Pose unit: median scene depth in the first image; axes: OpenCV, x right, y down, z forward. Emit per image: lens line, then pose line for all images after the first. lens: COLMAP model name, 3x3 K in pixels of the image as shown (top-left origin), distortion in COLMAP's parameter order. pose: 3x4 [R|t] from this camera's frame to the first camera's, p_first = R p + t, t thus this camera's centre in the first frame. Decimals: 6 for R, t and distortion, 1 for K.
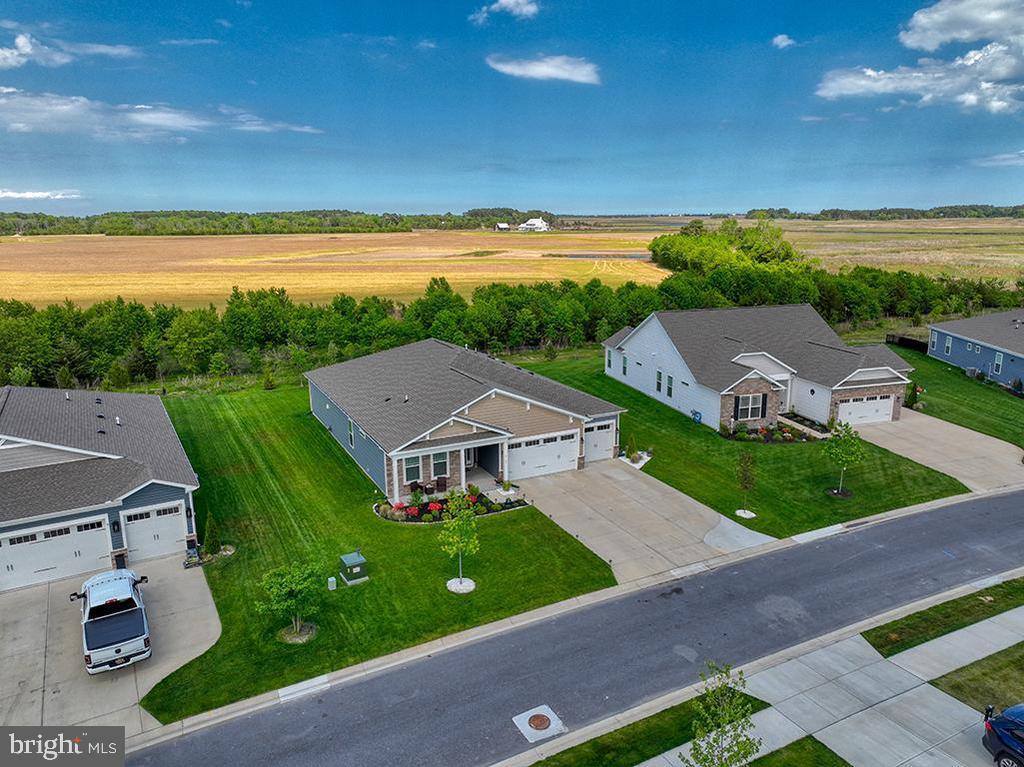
lens RADIAL K [[715.8, 0, 509.6], [0, 715.8, 400.6], [0, 0, 1]] dist [0.008939, 0.003813]
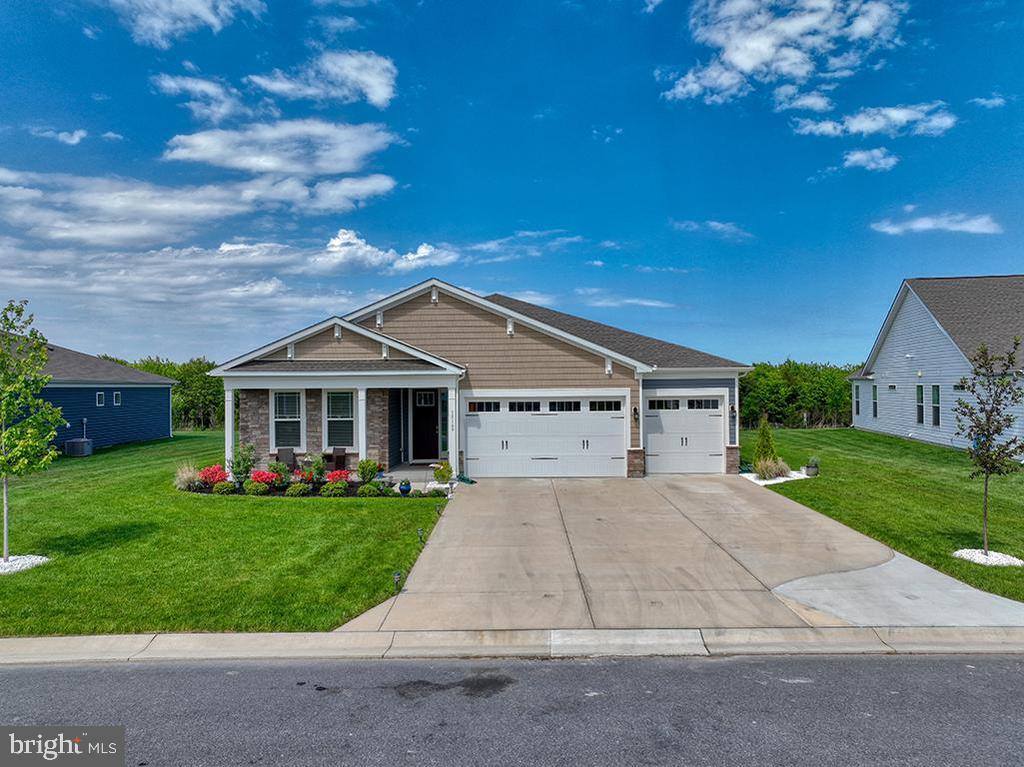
lens RADIAL K [[721.9, 0, 513.6], [0, 721.9, 386.7], [0, 0, 1]] dist [0.027384, 0.086514]
pose [[0.886492, 0.001284, -0.462742, 0.271061], [-0.116494, 0.968409, -0.220484, 0.165418], [0.447841, 0.249364, 0.858636, 0.573794]]
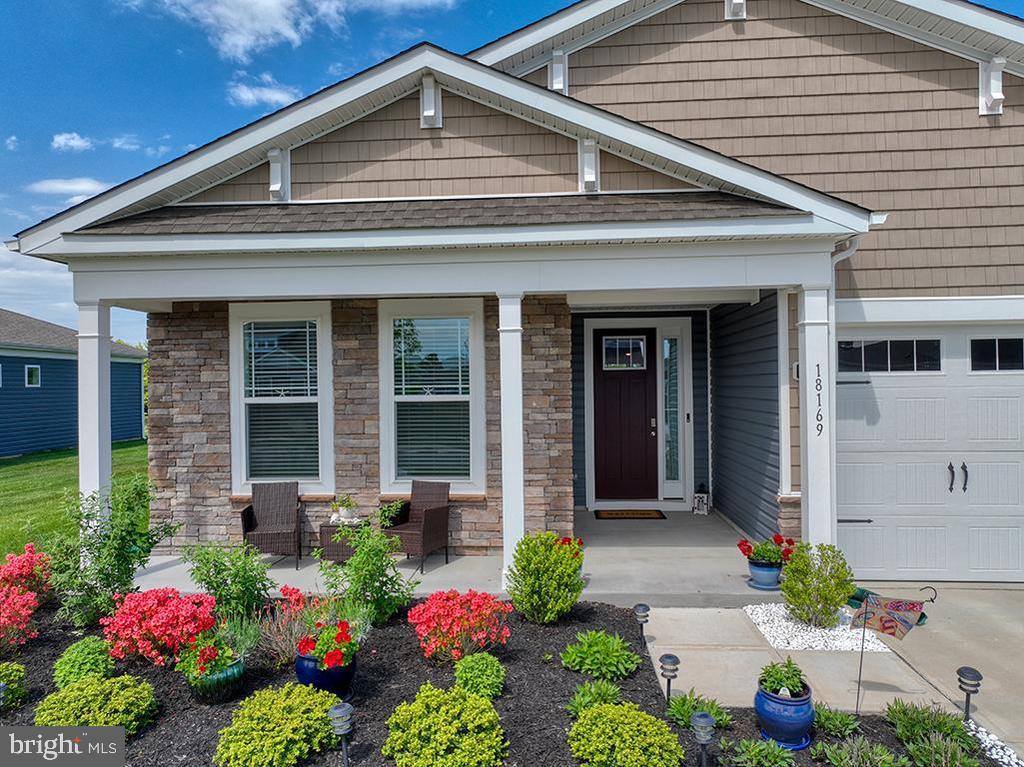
lens RADIAL K [[696.1, 0, 524.9], [0, 696.1, 385.4], [0, 0, 1]] dist [0.008183, 0.002329]
pose [[0.863740, -0.006830, -0.503891, 0.015199], [-0.123355, 0.966623, -0.224551, 0.118520], [0.488606, 0.256111, 0.834069, 0.849519]]
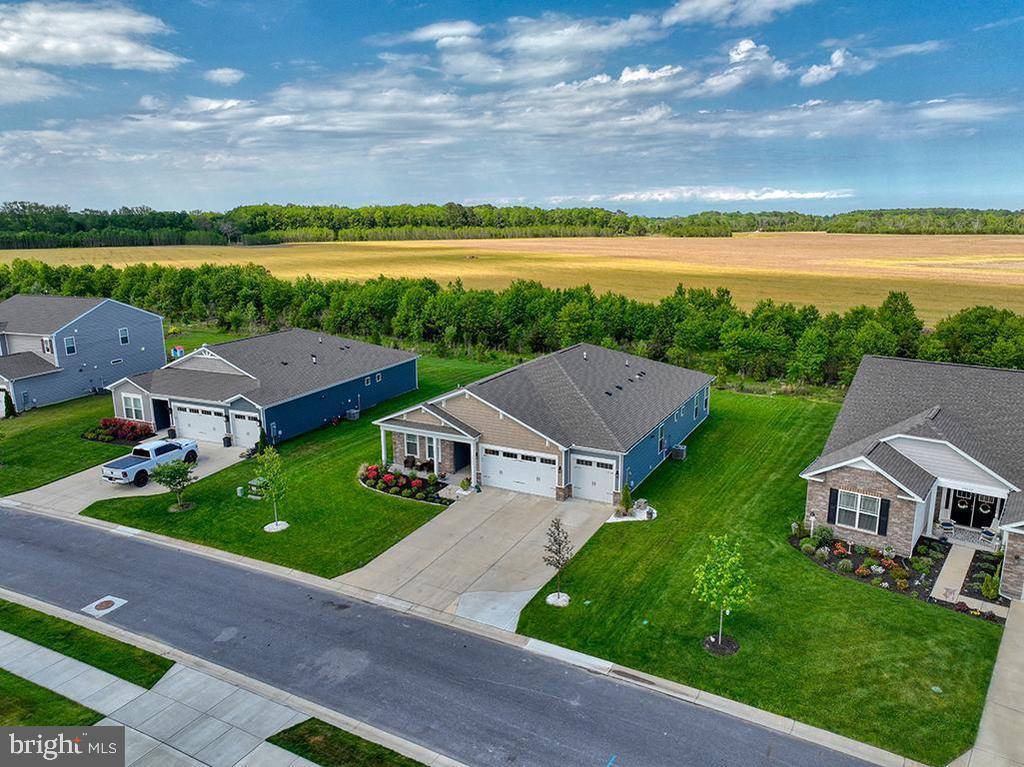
lens RADIAL K [[716.8, 0, 508.7], [0, 716.8, 385.6], [0, 0, 1]] dist [0.008000, 0.009794]
pose [[0.576896, 0.187898, -0.794912, 0.815377], [-0.201397, 0.975857, 0.084508, -0.118996], [0.791600, 0.111341, 0.600811, 0.417496]]
